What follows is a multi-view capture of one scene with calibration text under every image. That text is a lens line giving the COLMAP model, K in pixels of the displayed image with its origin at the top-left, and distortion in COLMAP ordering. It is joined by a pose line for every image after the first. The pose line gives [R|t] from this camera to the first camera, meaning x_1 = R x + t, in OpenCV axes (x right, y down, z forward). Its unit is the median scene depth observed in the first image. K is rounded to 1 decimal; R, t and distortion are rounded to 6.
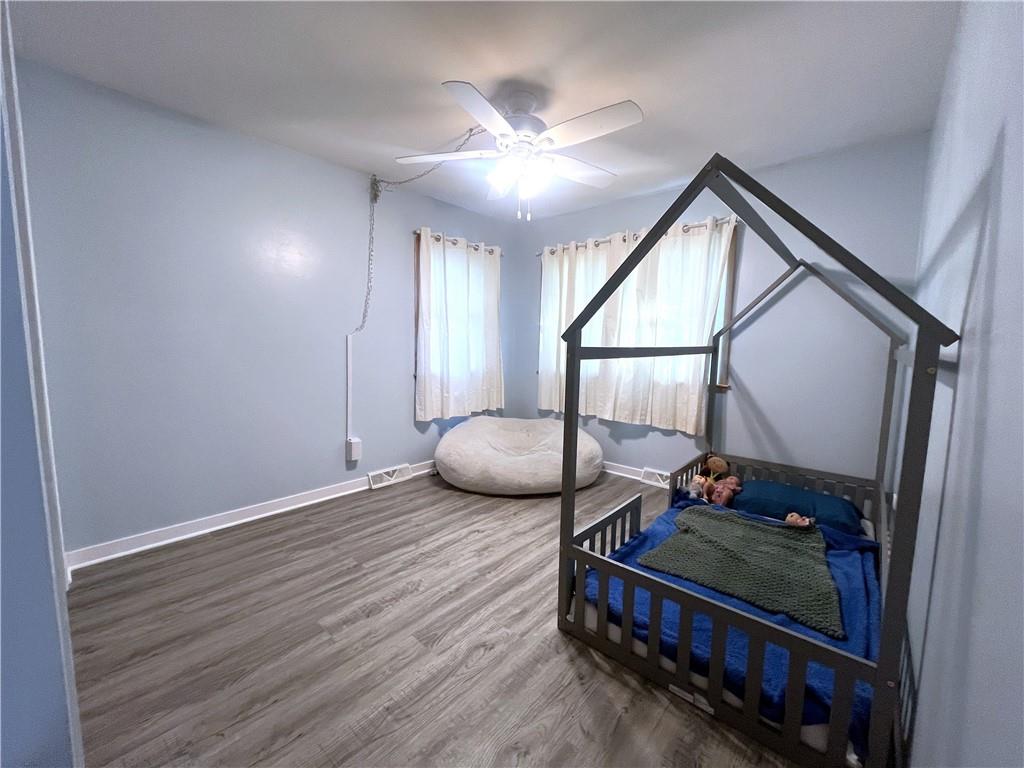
lens RADIAL K [[411.1, 0, 511.0], [0, 411.1, 385.5], [0, 0, 1]] dist [-0.004584, 0.000064]
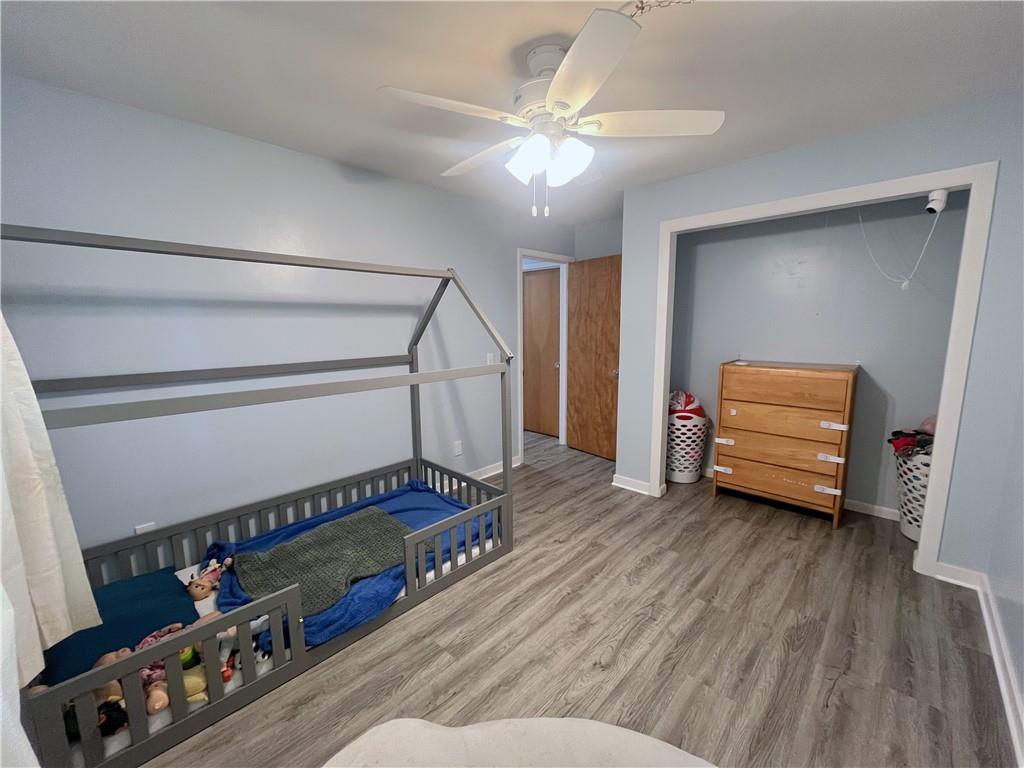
lens RADIAL K [[411.1, 0, 511.0], [0, 411.1, 385.5], [0, 0, 1]] dist [-0.004584, 0.000064]
pose [[-0.998956, -0.013127, 0.043747, 0.051875], [-0.001566, 0.967086, 0.254446, -0.300069], [-0.045648, 0.254112, -0.966097, 1.887127]]
